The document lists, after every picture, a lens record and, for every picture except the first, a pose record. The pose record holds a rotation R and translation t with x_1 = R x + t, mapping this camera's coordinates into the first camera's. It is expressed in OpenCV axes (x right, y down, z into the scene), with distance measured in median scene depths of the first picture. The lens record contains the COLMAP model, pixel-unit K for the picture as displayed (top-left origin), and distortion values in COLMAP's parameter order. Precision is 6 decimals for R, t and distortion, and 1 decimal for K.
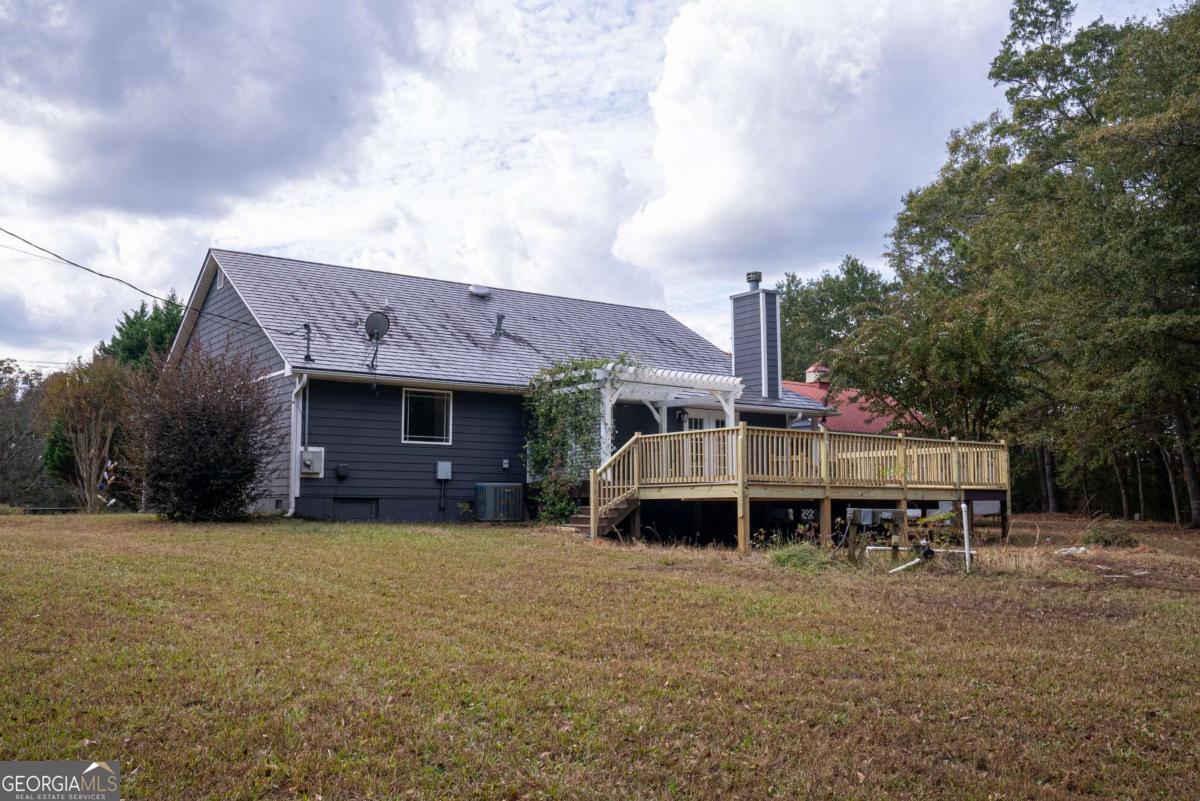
lens RADIAL K [[1089.1, 0, 608.1], [0, 1089.1, 397.7], [0, 0, 1]] dist [0.001474, 0.005785]
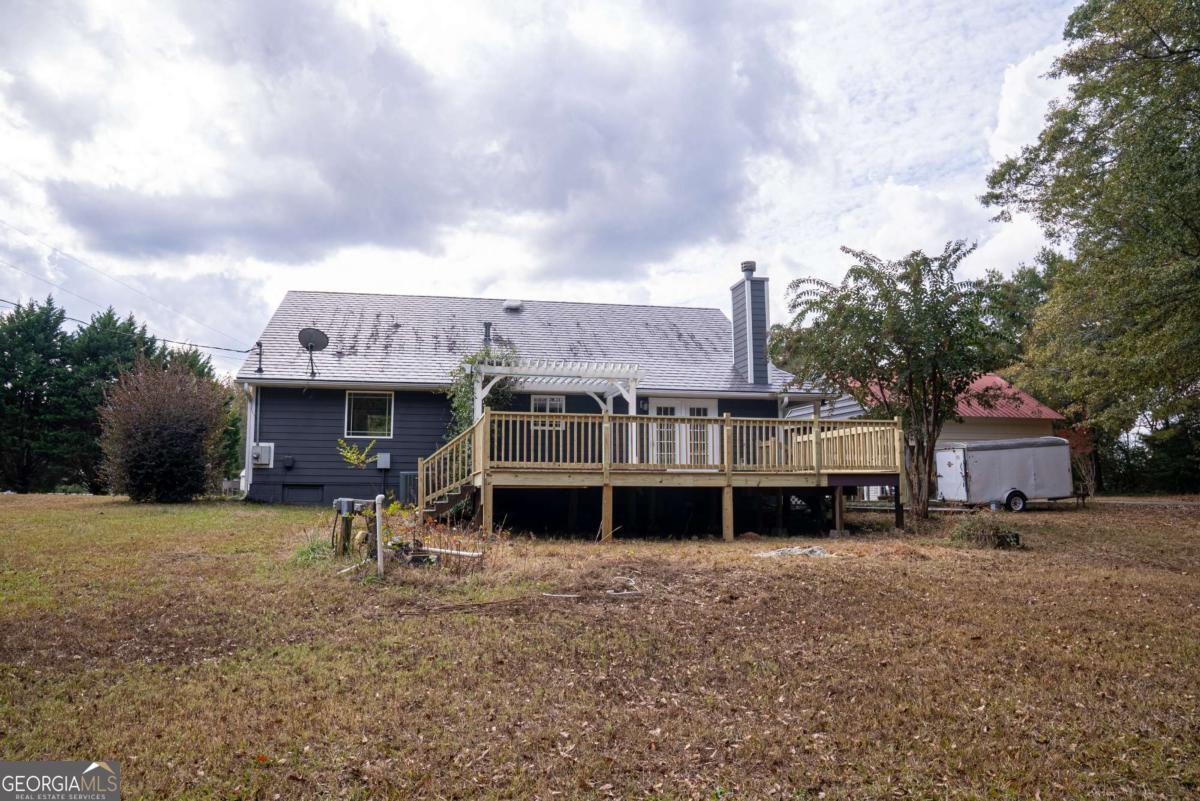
lens RADIAL K [[834.2, 0, 597.3], [0, 834.2, 405.6], [0, 0, 1]] dist [-0.116974, 0.068607]
pose [[0.907985, -0.042027, -0.416889, 0.376449], [0.042393, 0.999066, -0.008385, 0.022862], [0.416852, -0.010060, 0.908919, 0.272416]]
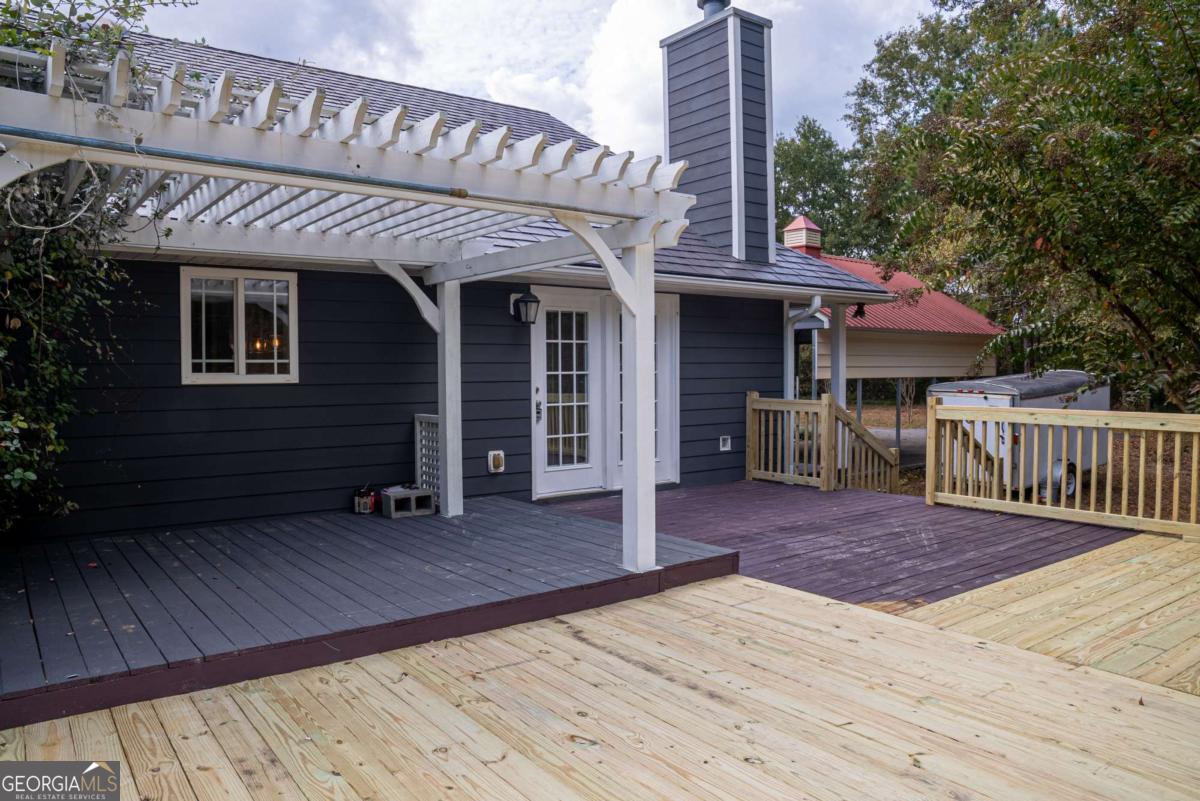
lens RADIAL K [[834.2, 0, 596.0], [0, 834.2, 399.0], [0, 0, 1]] dist [-0.116974, 0.068607]
pose [[0.999867, -0.007173, 0.014664, 0.092701], [0.005041, 0.990062, 0.140544, 0.008421], [-0.015526, -0.140451, 0.989966, 0.750940]]
